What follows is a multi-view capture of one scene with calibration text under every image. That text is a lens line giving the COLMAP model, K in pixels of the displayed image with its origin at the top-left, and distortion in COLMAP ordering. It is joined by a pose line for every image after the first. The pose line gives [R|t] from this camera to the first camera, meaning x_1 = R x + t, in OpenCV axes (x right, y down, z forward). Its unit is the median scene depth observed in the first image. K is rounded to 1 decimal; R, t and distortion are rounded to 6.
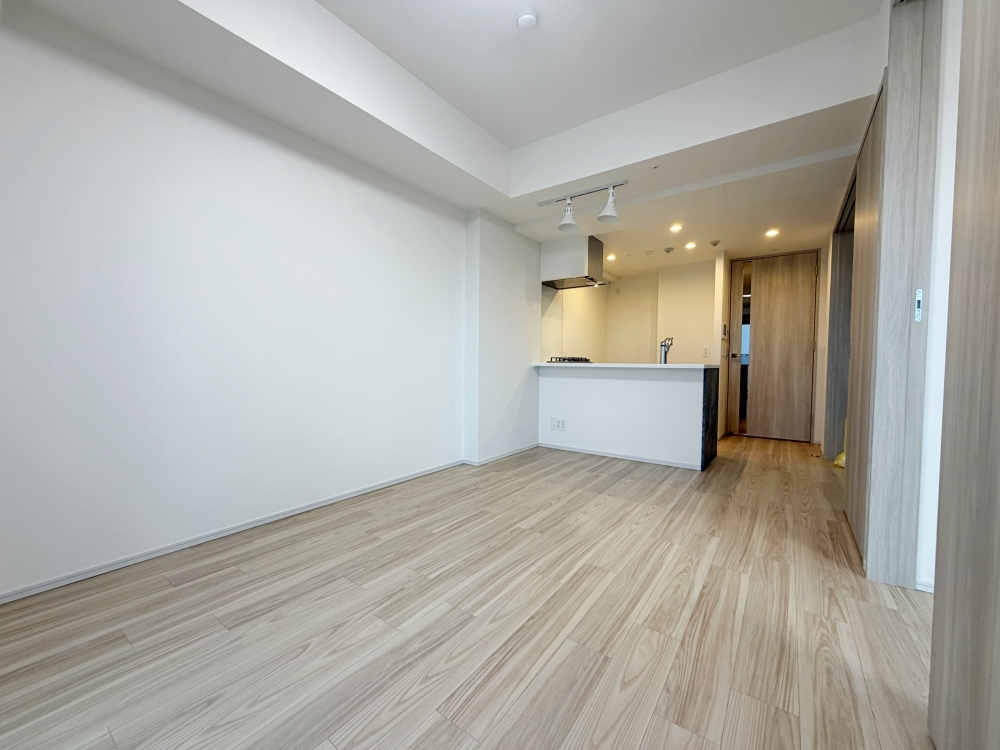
lens RADIAL K [[398.2, 0, 498.2], [0, 398.2, 376.3], [0, 0, 1]] dist [0.000499, 0.000494]
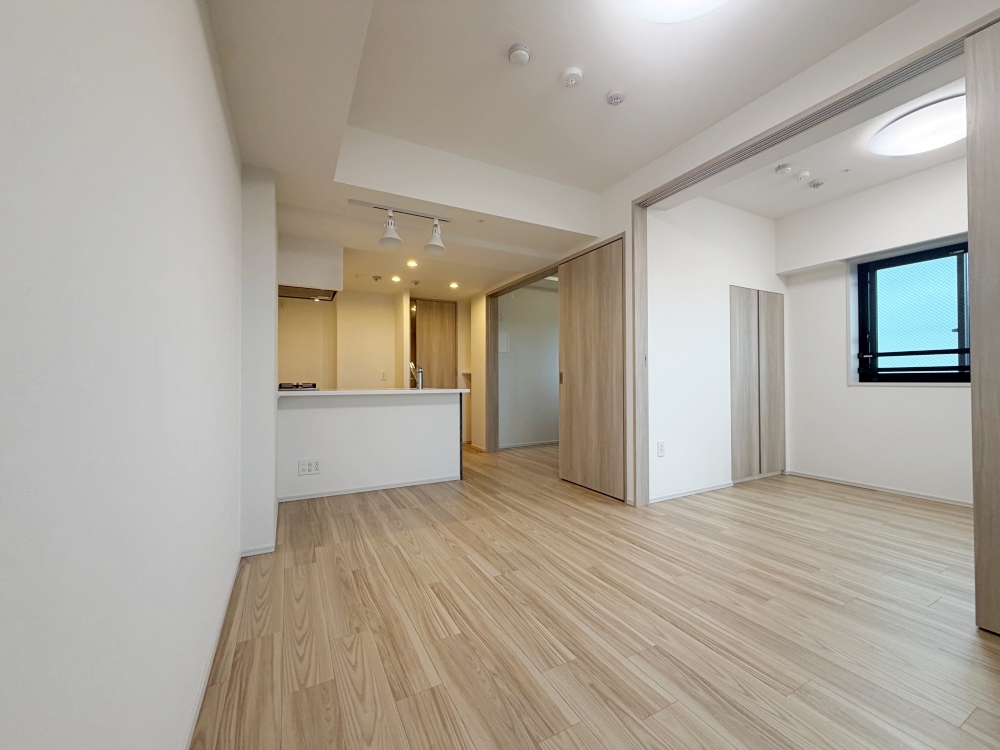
lens RADIAL K [[398.2, 0, 498.2], [0, 398.2, 376.3], [0, 0, 1]] dist [0.000499, 0.000494]
pose [[0.442345, 0.000358, 0.896845, -0.653203], [0.040223, 0.998986, -0.020238, -0.050367], [-0.895942, 0.045026, 0.441882, 0.491824]]
